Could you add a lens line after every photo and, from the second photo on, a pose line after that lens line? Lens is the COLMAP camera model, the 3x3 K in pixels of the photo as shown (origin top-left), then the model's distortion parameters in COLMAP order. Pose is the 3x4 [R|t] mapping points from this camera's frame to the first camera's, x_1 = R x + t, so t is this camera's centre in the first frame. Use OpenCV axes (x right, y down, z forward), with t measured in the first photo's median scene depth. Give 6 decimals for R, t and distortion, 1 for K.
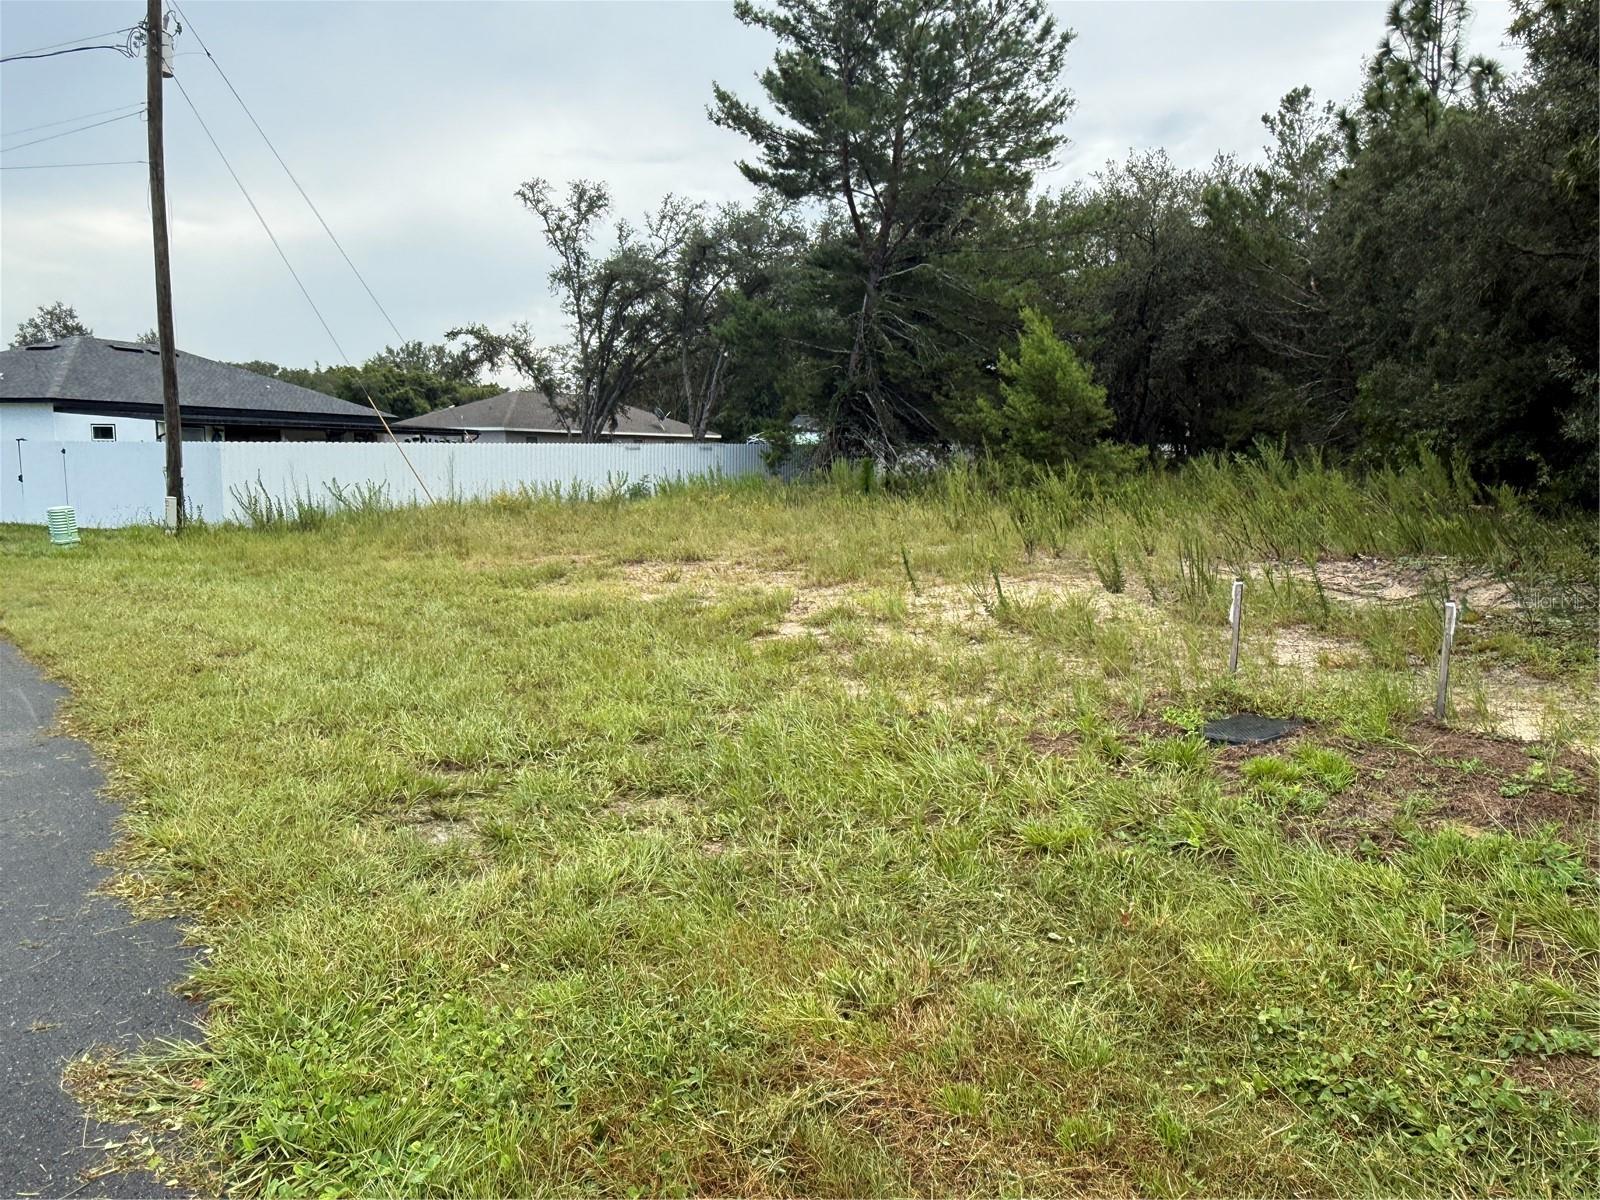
lens RADIAL K [[1132.8, 0, 797.0], [0, 1132.8, 598.4], [0, 0, 1]] dist [0.003174, -0.000733]
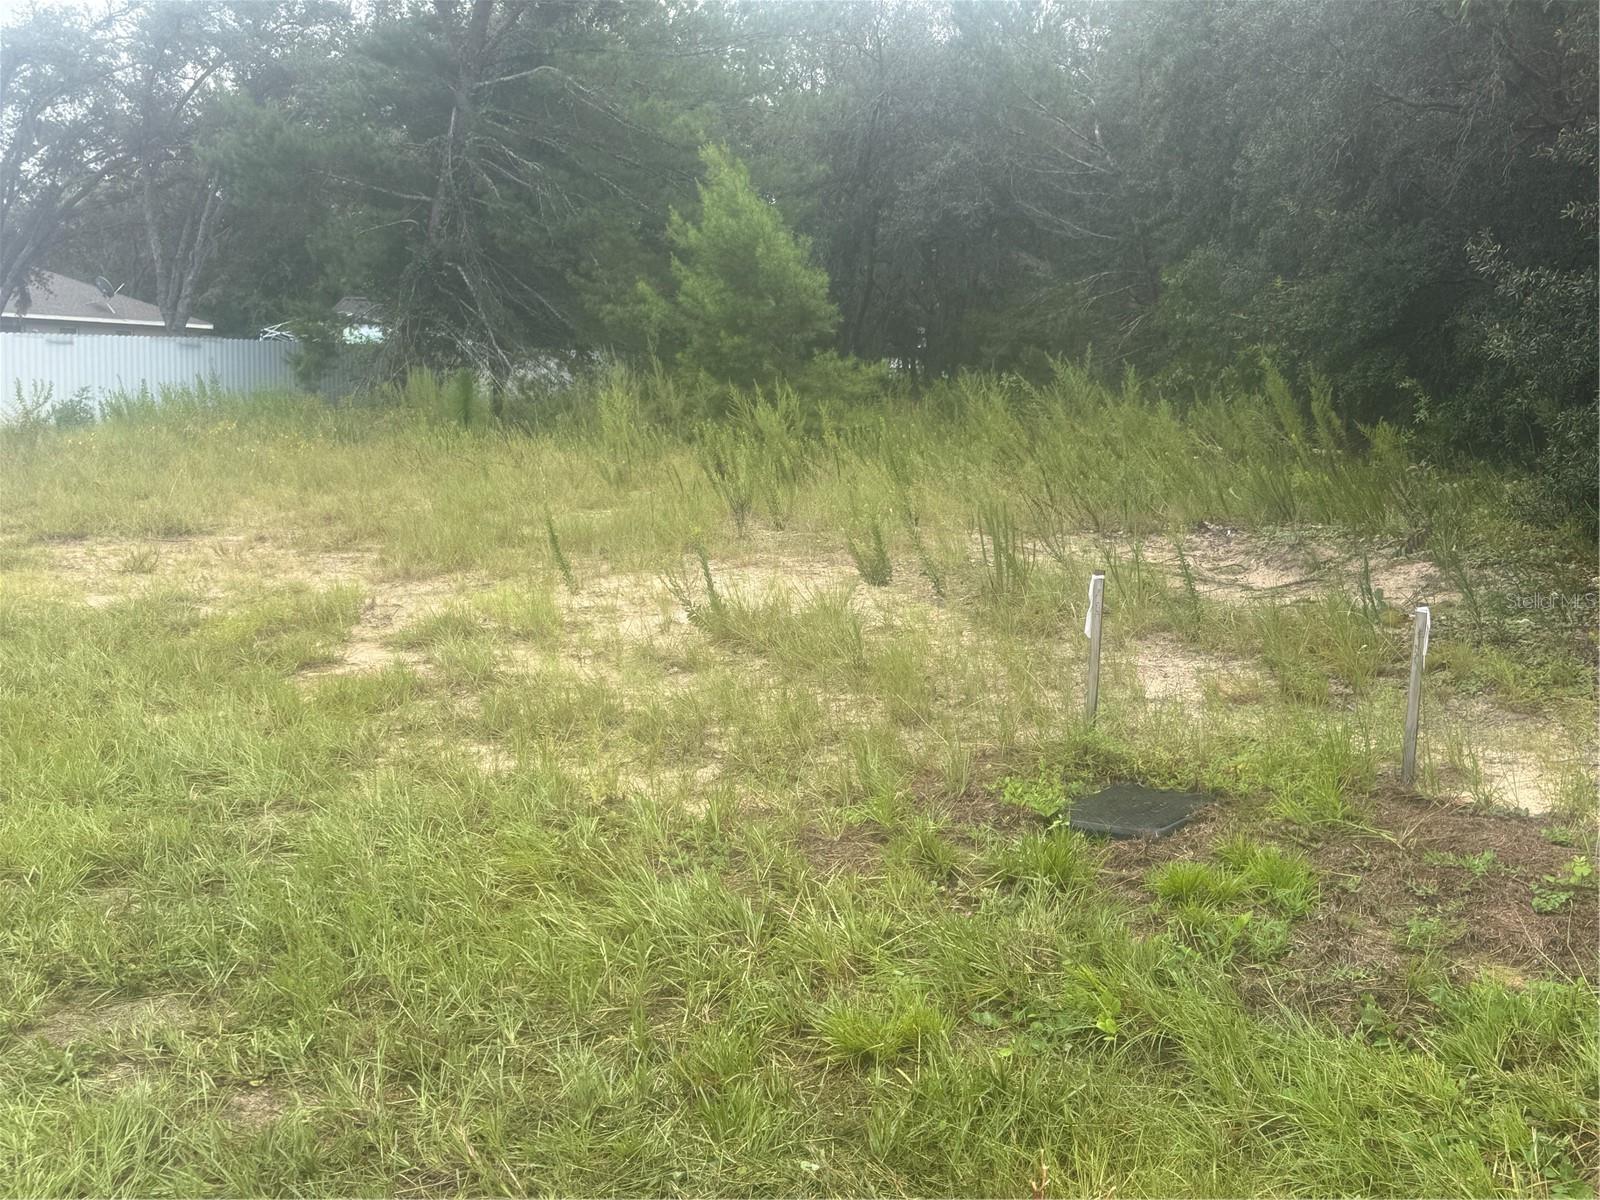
lens RADIAL K [[1655.2, 0, 800.0], [0, 1655.2, 600.0], [0, 0, 1]] dist [0.195198, -0.419082]
pose [[0.964416, -0.016852, 0.263850, -0.015496], [0.013412, 0.999800, 0.014835, -0.010781], [-0.264047, -0.010769, 0.964450, 0.084981]]
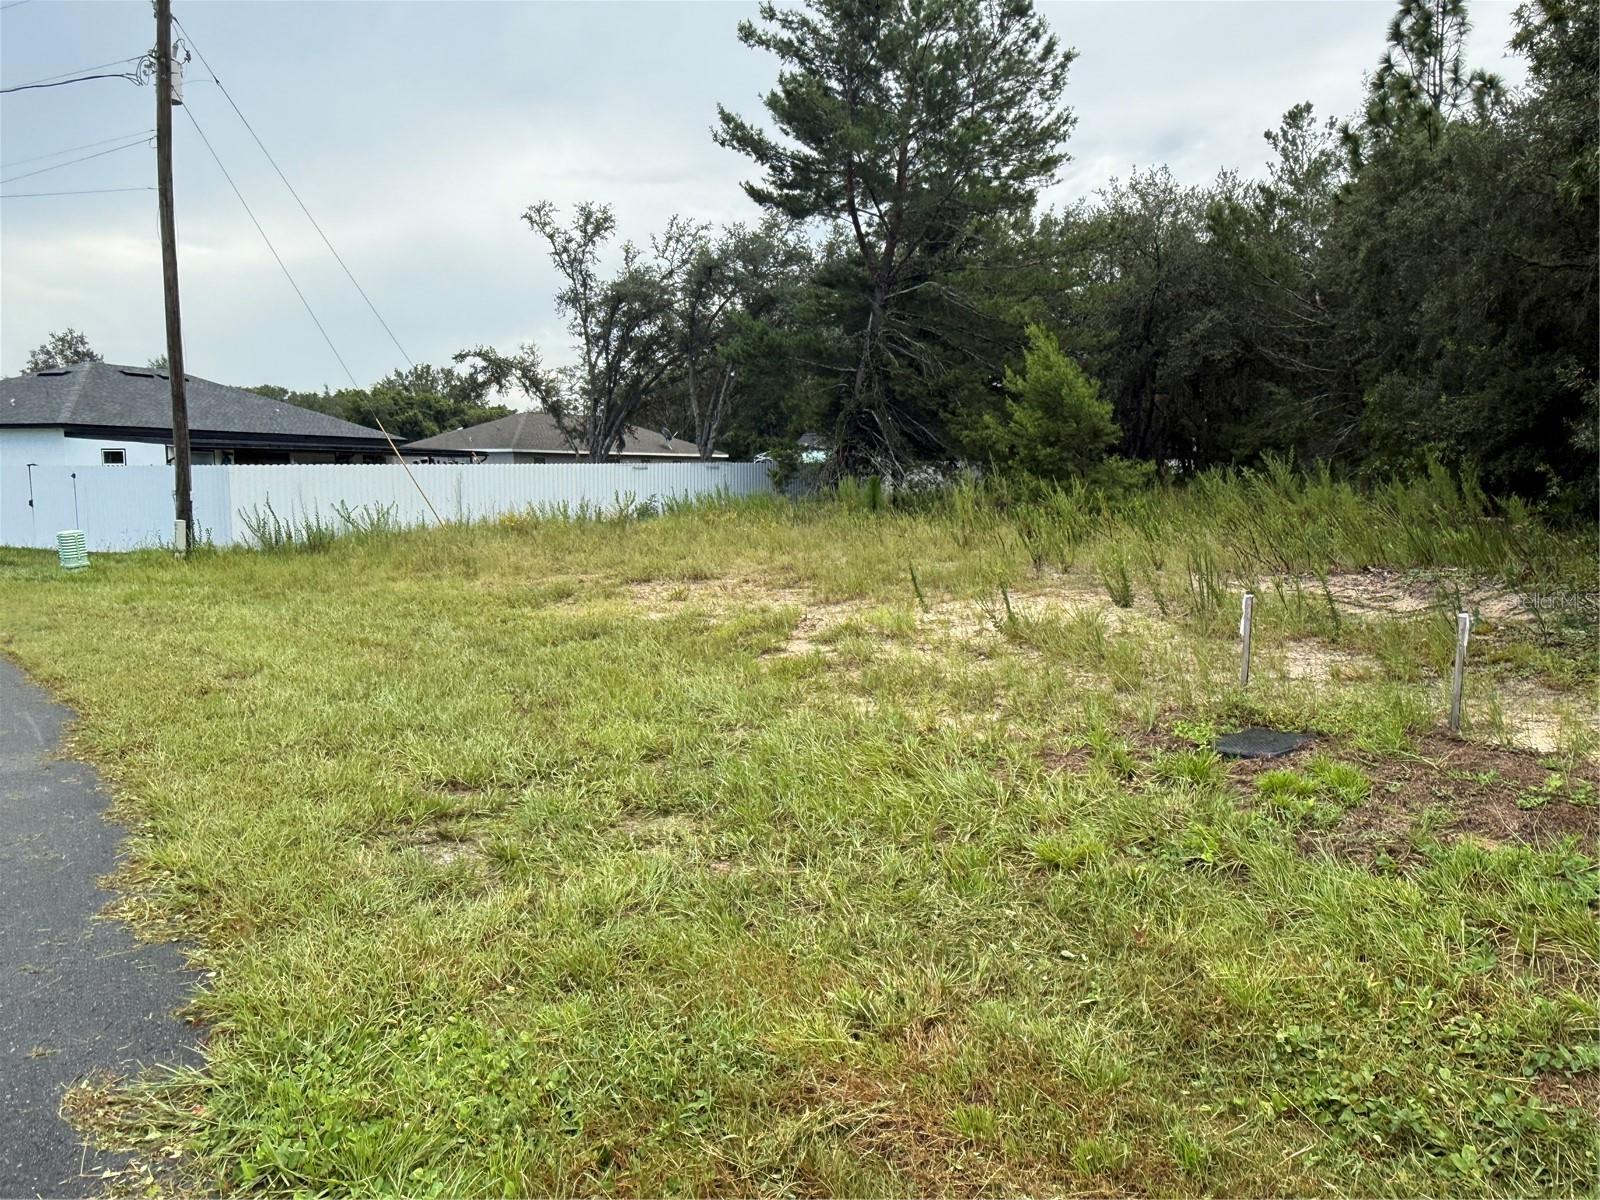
lens RADIAL K [[1132.0, 0, 800.0], [0, 1132.0, 600.0], [0, 0, 1]] dist [0.003521, -0.001095]
pose [[0.999955, -0.008206, -0.004819, 0.000731], [0.008132, 0.999852, -0.015137, 0.001240], [0.004943, 0.015097, 0.999874, 0.003561]]
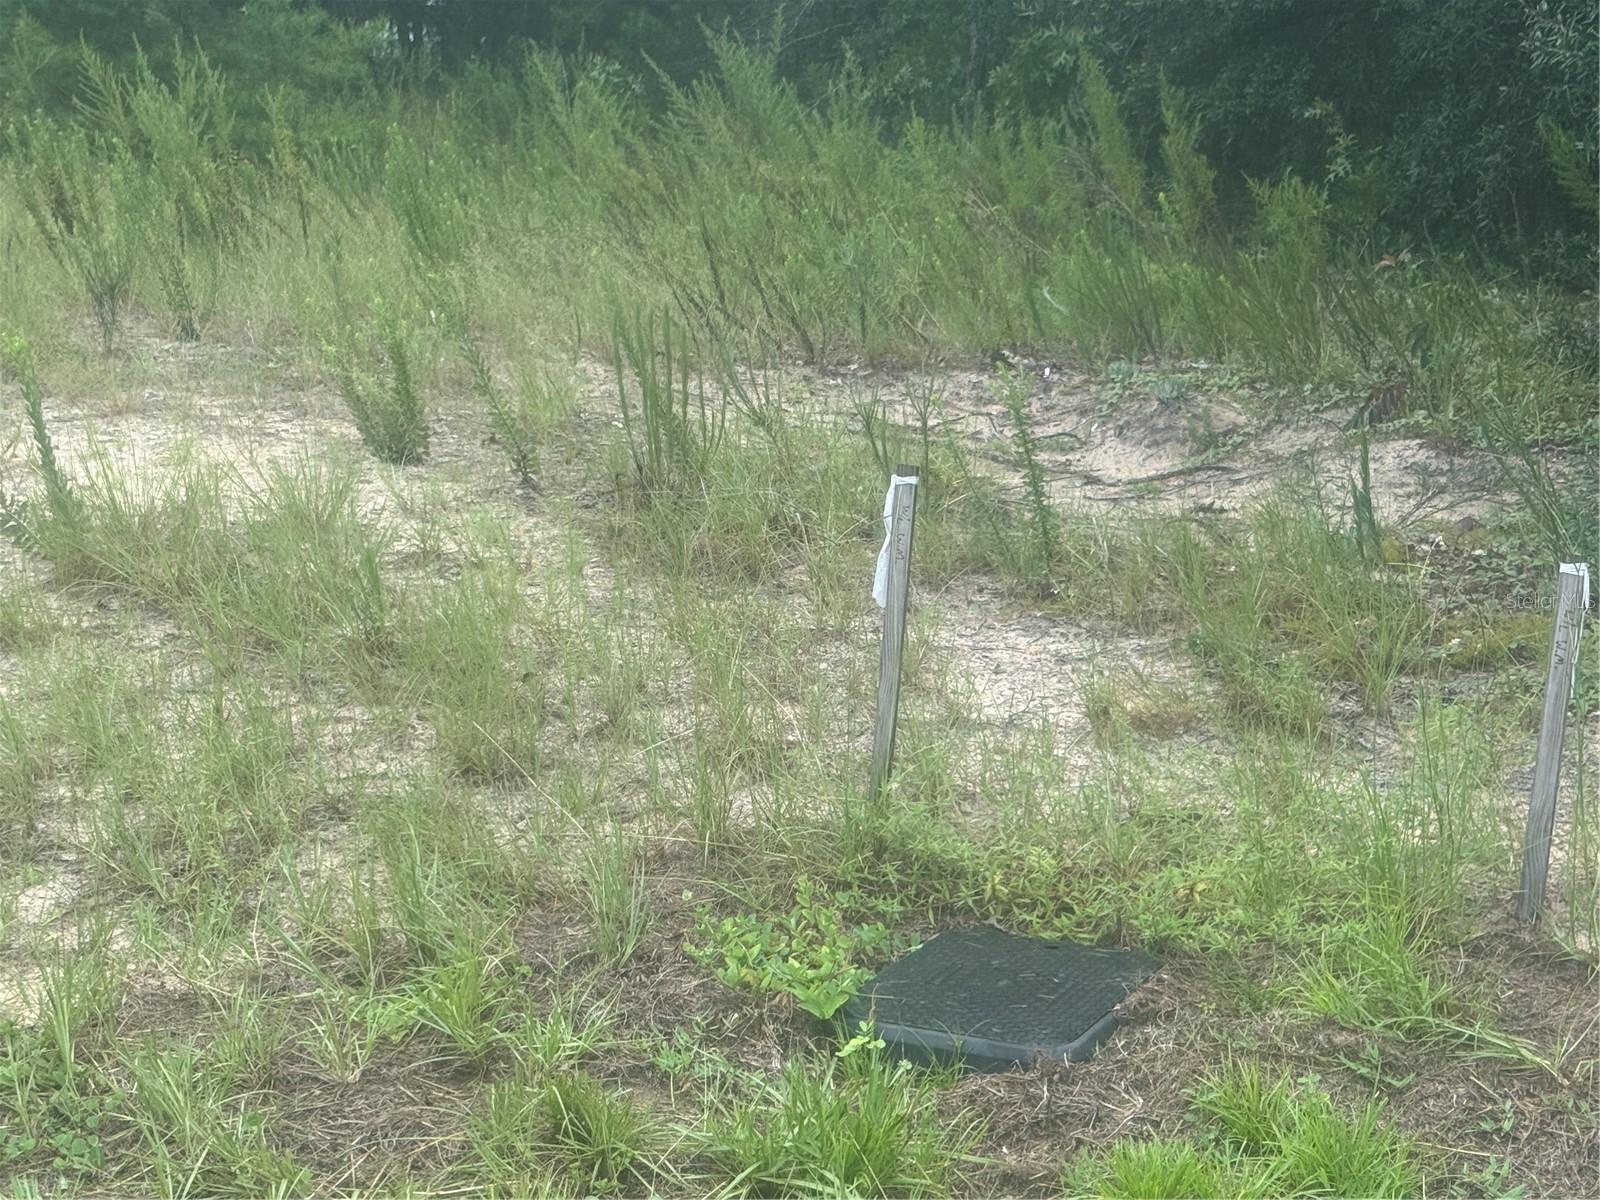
lens RADIAL K [[2831.4, 0, 800.0], [0, 2831.4, 600.0], [0, 0, 1]] dist [0.136775, 0.037136]
pose [[0.889721, -0.021455, 0.456001, 0.009110], [-0.010235, 0.997706, 0.066912, -0.020609], [-0.456391, -0.064200, 0.887460, 0.212968]]
